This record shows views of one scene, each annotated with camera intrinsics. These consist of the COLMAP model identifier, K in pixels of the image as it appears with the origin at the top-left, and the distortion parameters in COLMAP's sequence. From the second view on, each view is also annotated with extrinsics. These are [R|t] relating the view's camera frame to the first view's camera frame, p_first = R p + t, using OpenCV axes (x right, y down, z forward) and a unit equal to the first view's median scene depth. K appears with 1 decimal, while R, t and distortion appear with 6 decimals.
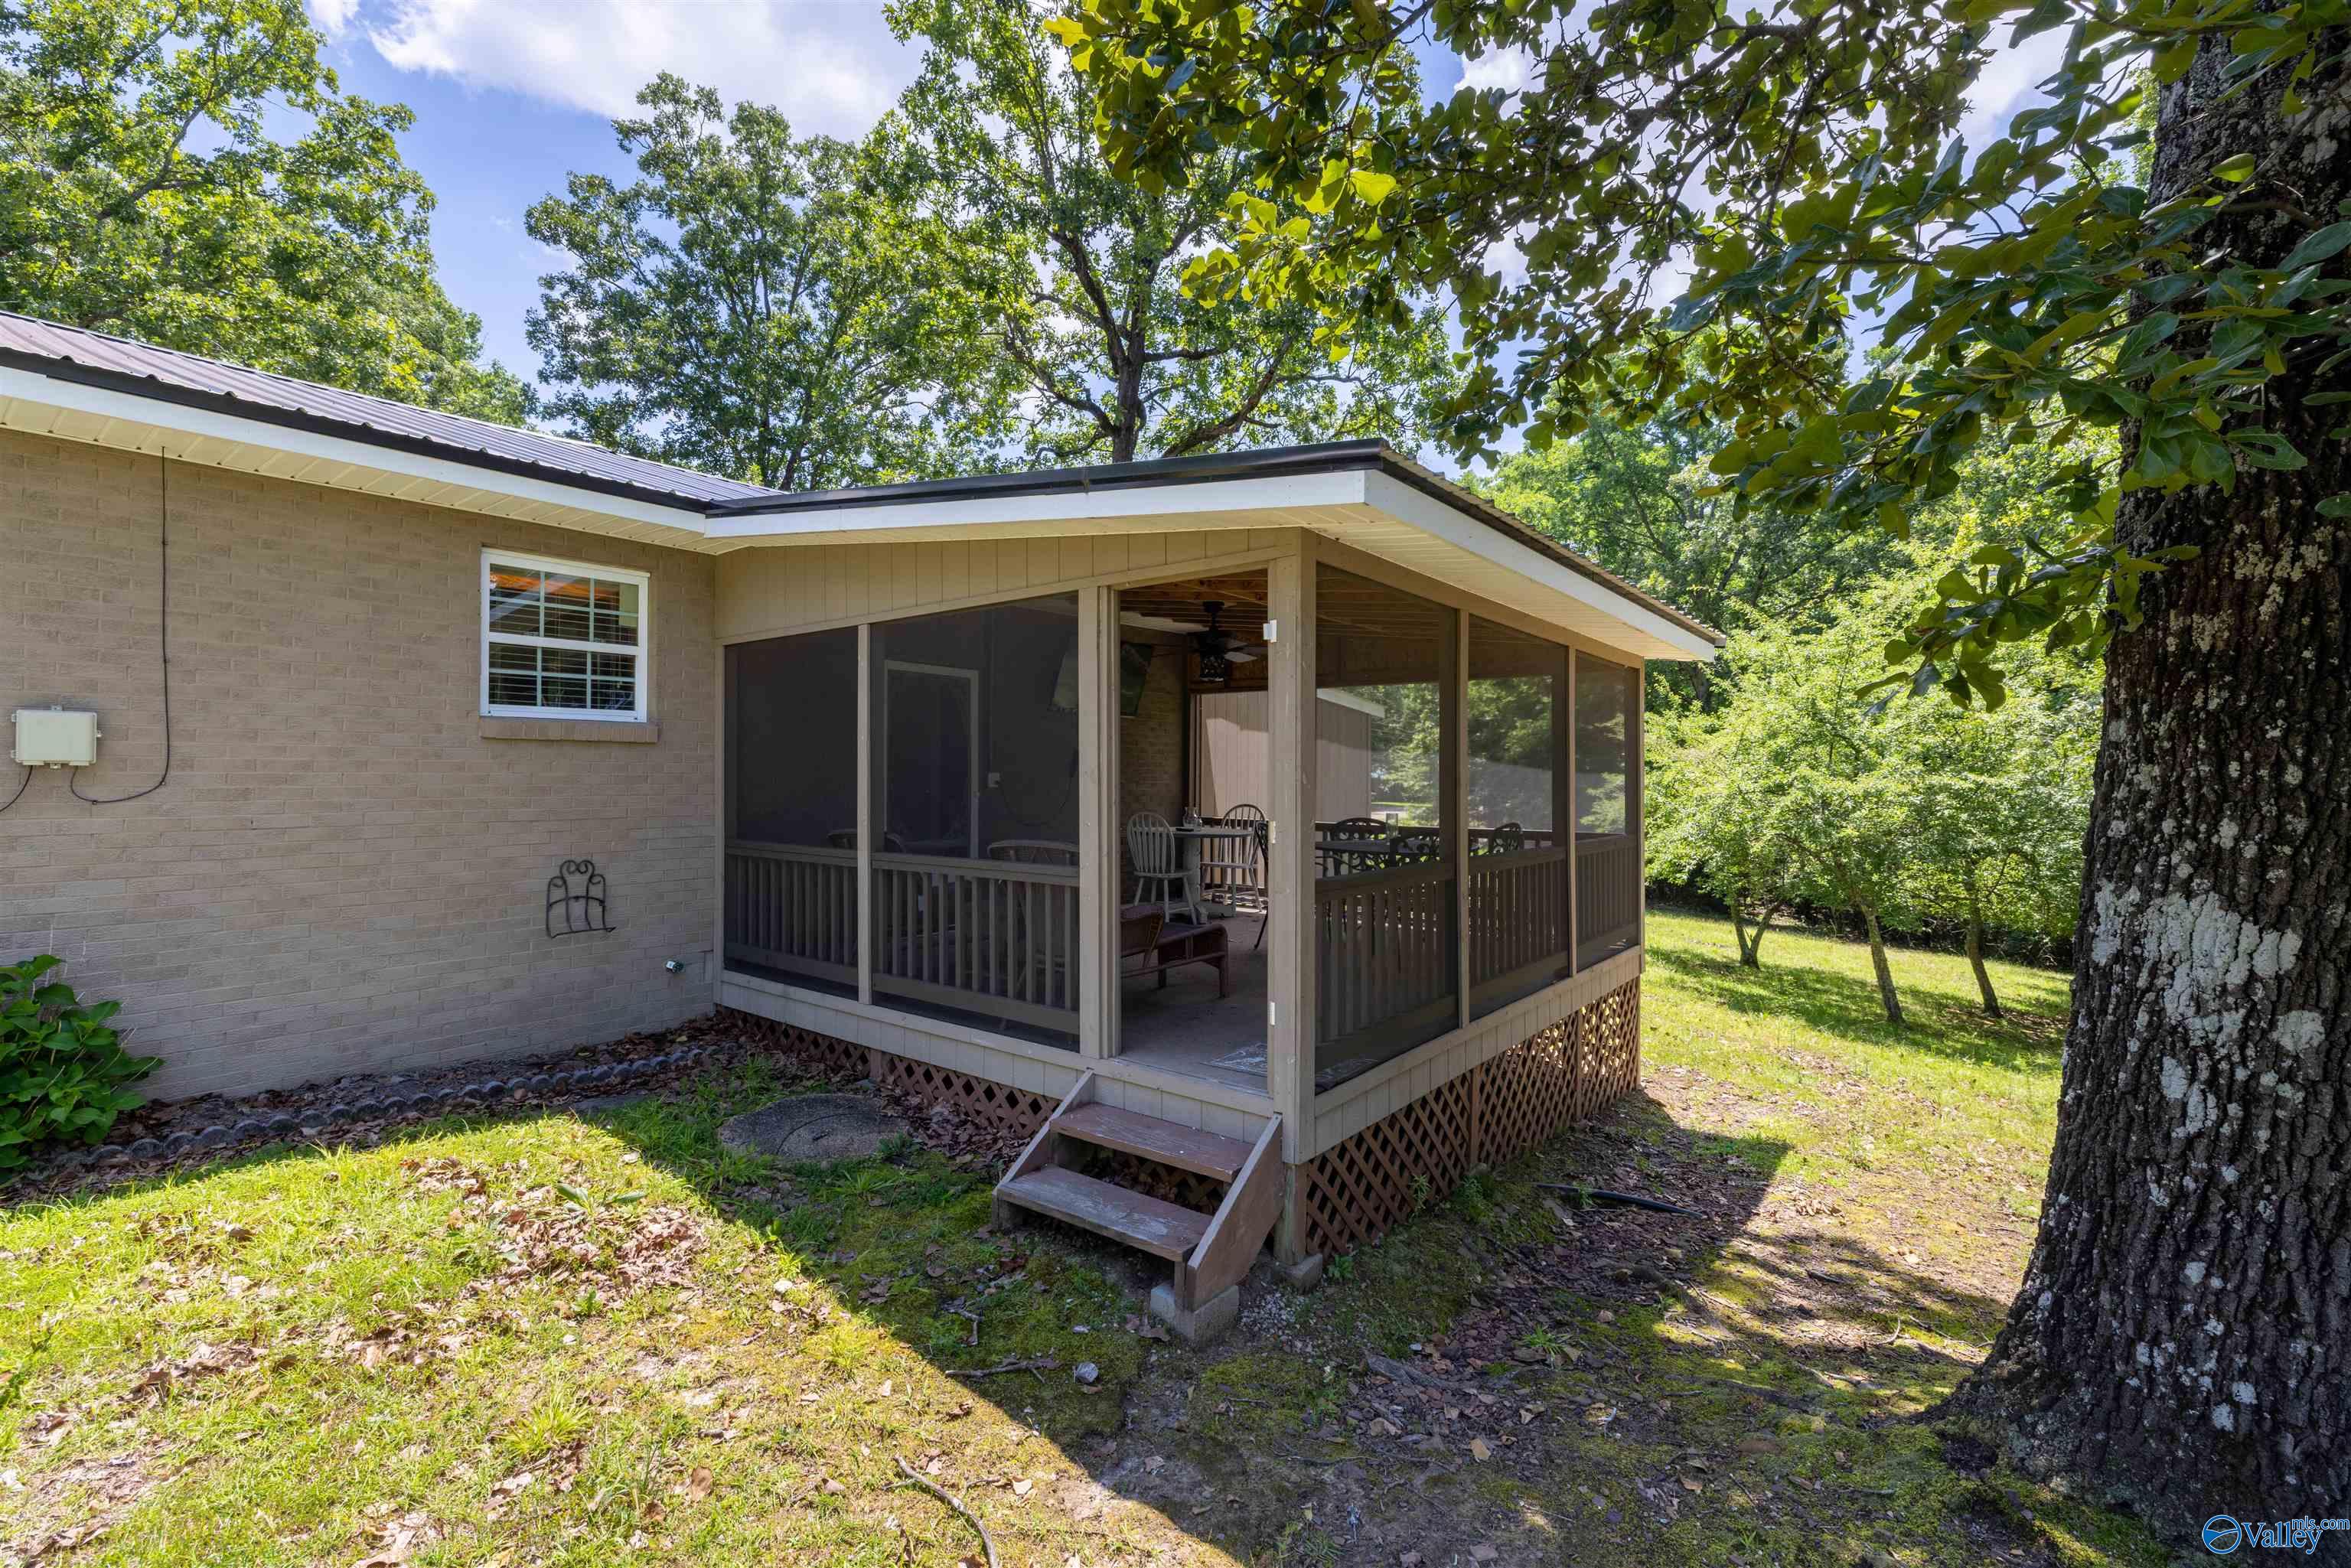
lens RADIAL K [[988.3, 0, 1172.7], [0, 988.3, 778.2], [0, 0, 1]] dist [0.000138, 0.001249]
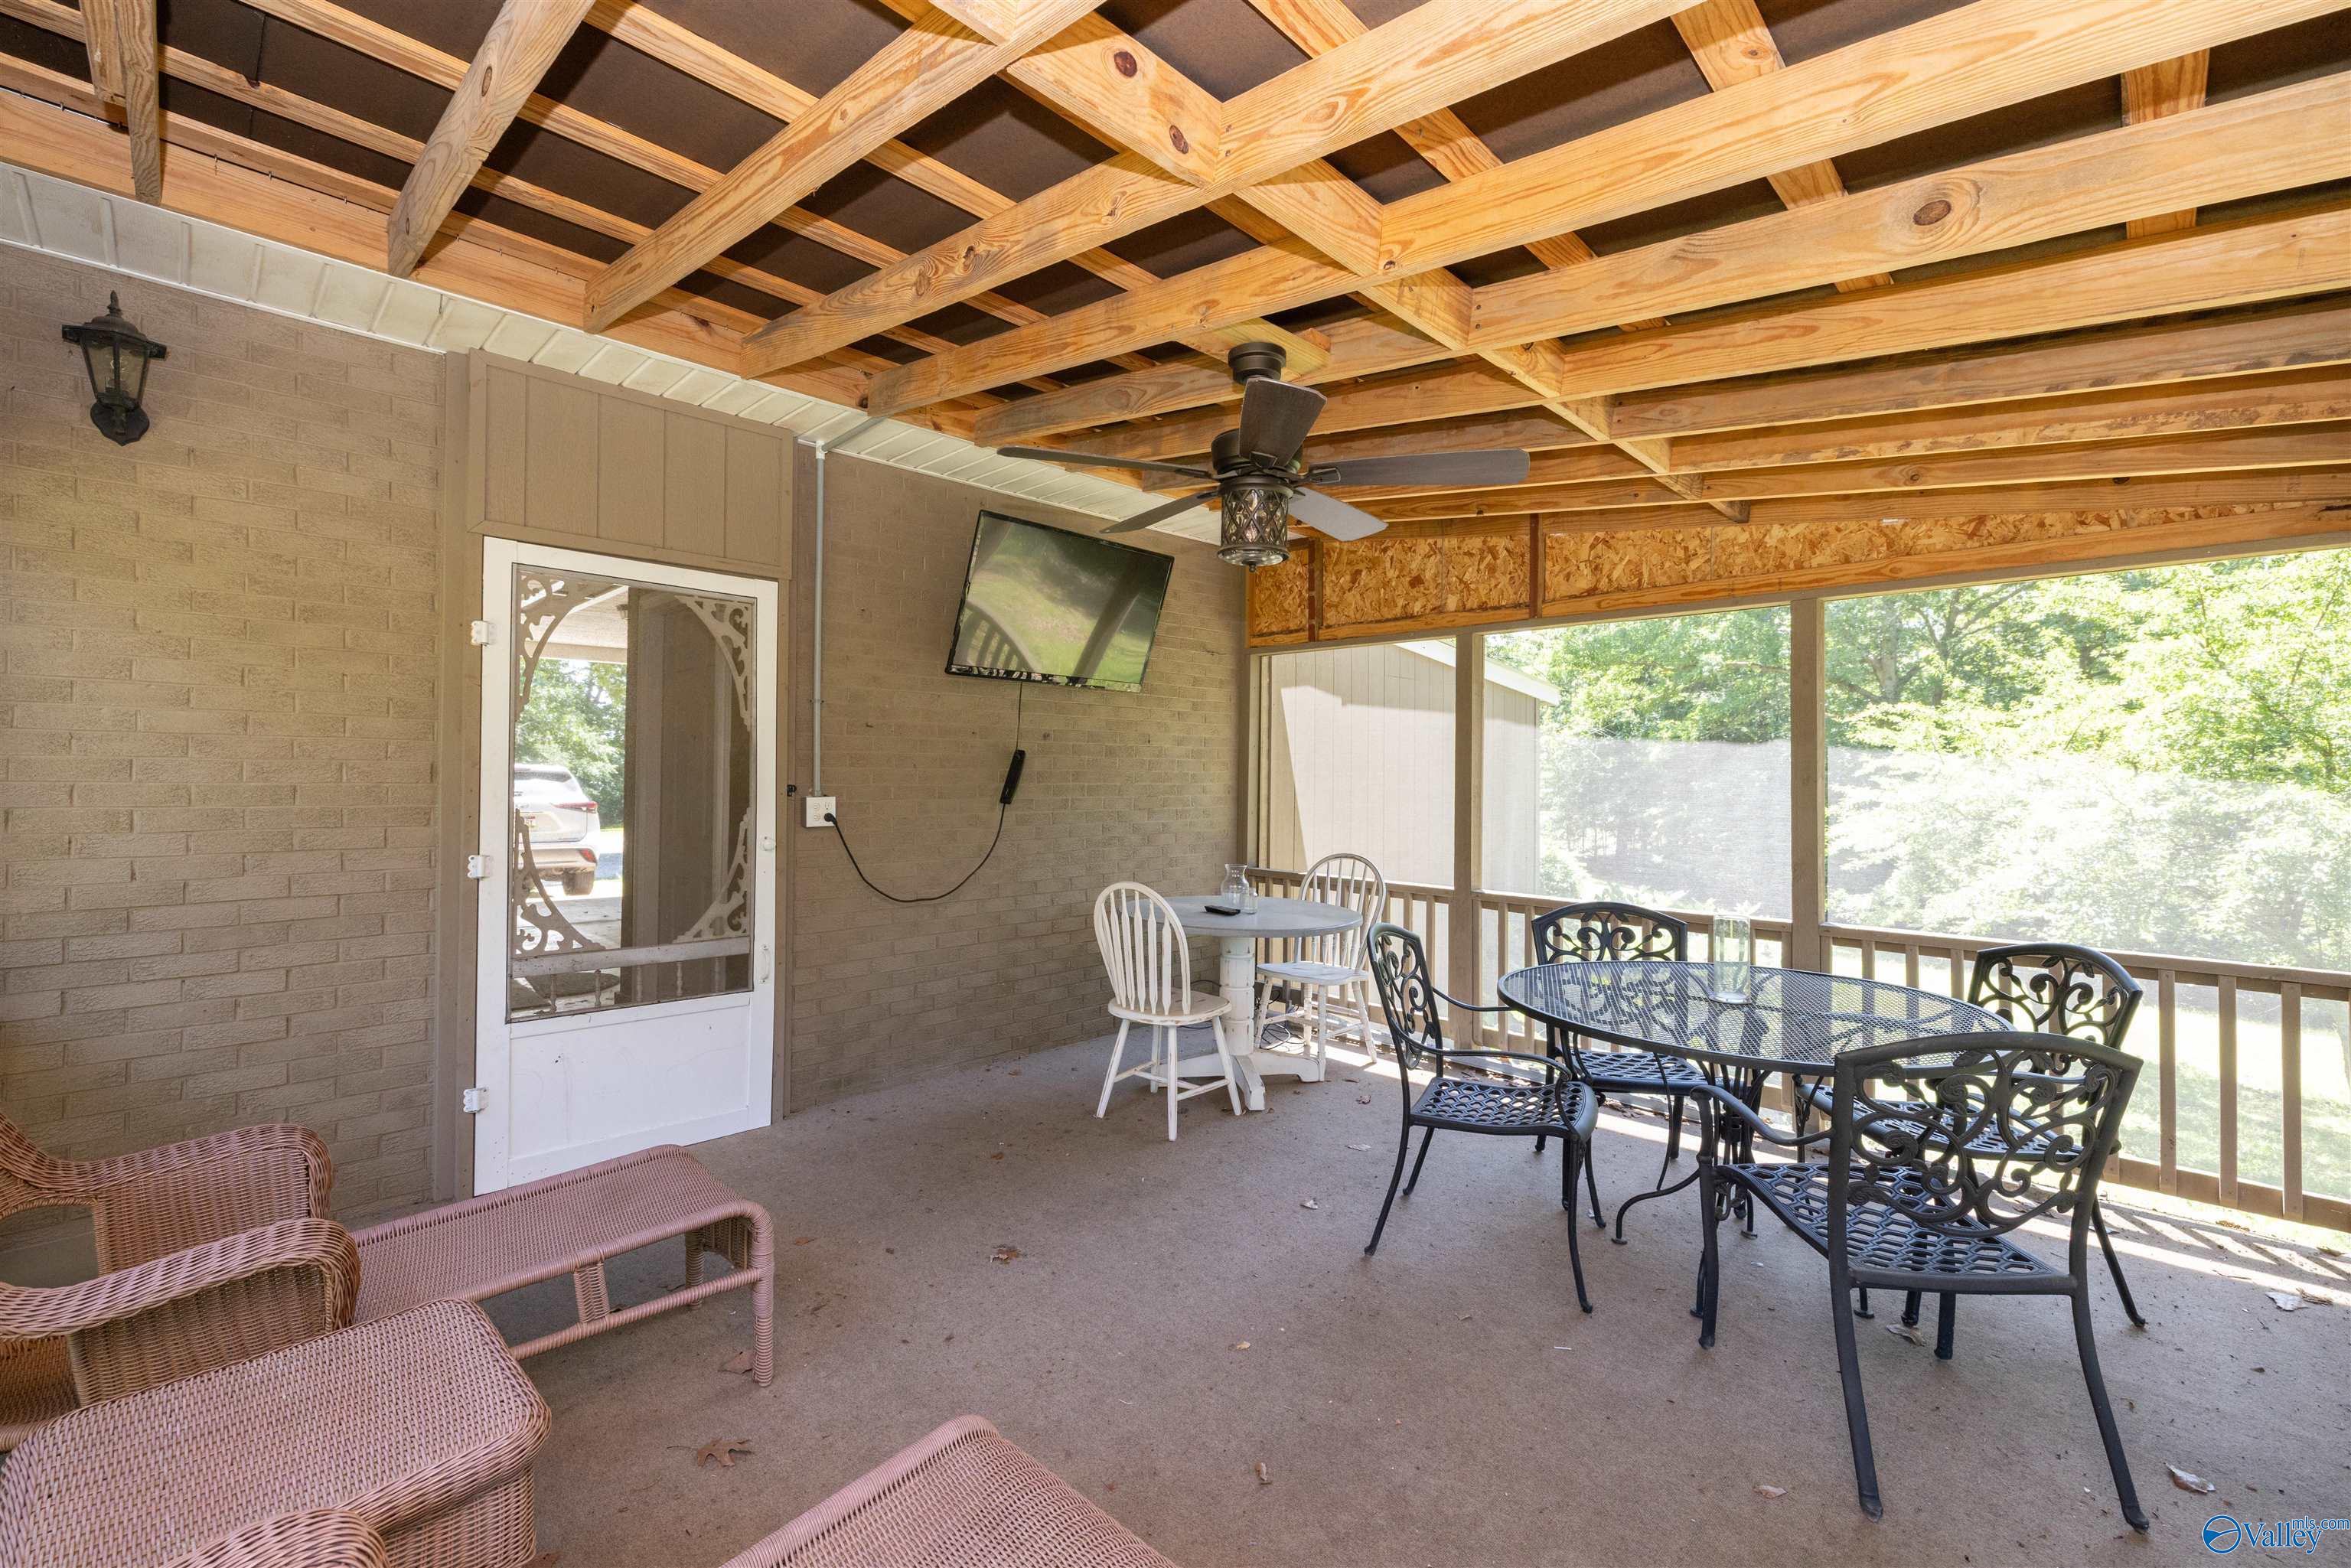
lens RADIAL K [[988.3, 0, 1180.4], [0, 988.3, 775.1], [0, 0, 1]] dist [0.000138, 0.001249]
pose [[0.995058, 0.008349, -0.098946, 0.036533], [-0.008656, 0.999959, -0.002678, -0.013783], [0.098920, 0.003521, 0.995089, 0.451887]]
